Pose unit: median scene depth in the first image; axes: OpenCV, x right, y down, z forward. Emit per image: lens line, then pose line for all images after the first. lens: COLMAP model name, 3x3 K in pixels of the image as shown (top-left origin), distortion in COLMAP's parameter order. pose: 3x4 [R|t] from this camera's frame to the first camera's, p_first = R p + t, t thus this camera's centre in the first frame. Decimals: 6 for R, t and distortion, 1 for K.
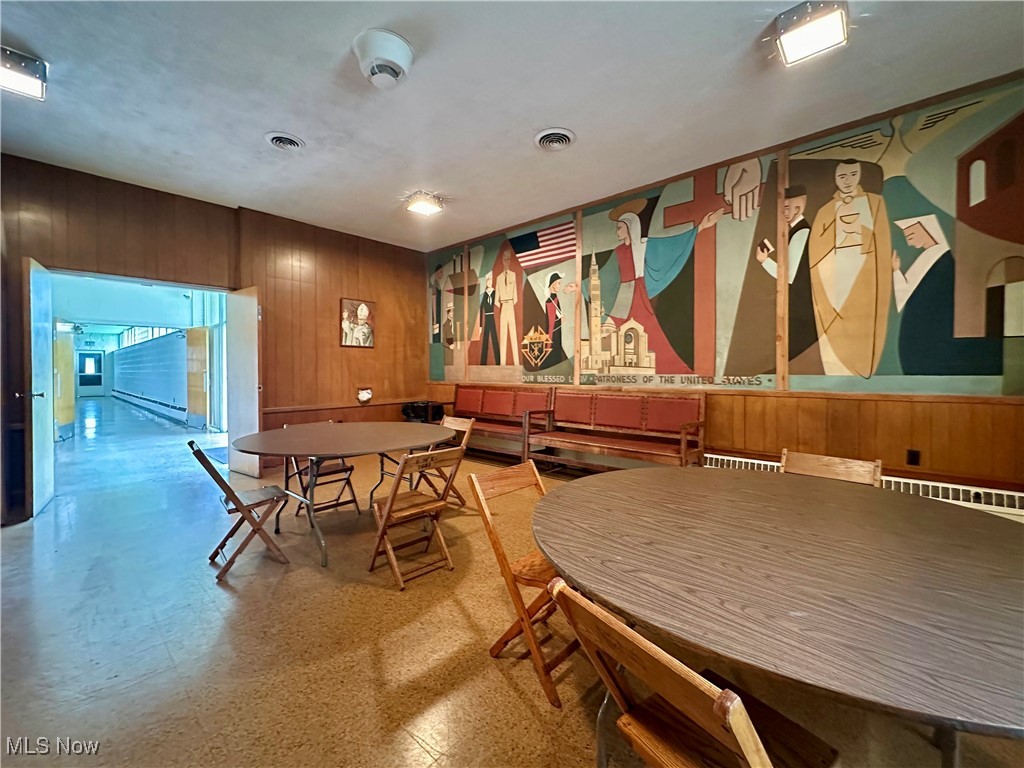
lens RADIAL K [[415.0, 0, 513.3], [0, 415.0, 380.3], [0, 0, 1]] dist [-0.002302, 0.000064]
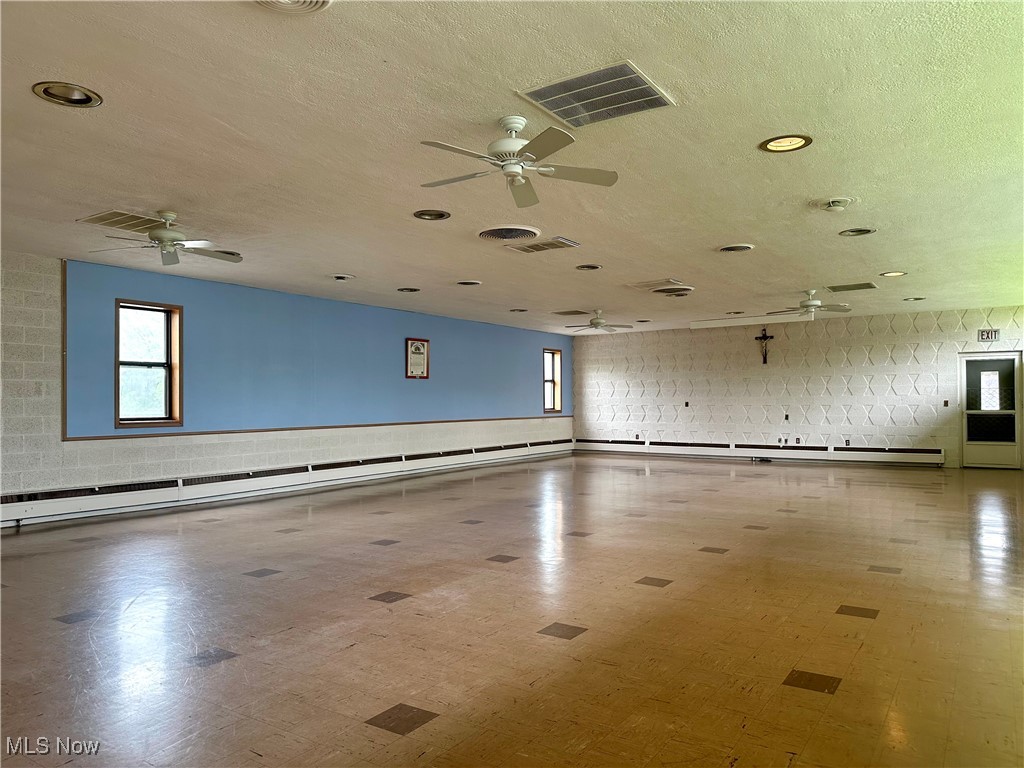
lens RADIAL K [[707.5, 0, 511.7], [0, 707.5, 386.8], [0, 0, 1]] dist [-0.007303, -0.001853]
pose [[0.183968, -0.008470, -0.982896, -0.447890], [-0.009782, 0.999898, -0.010447, -0.026801], [0.982884, 0.011537, 0.183867, 0.430207]]
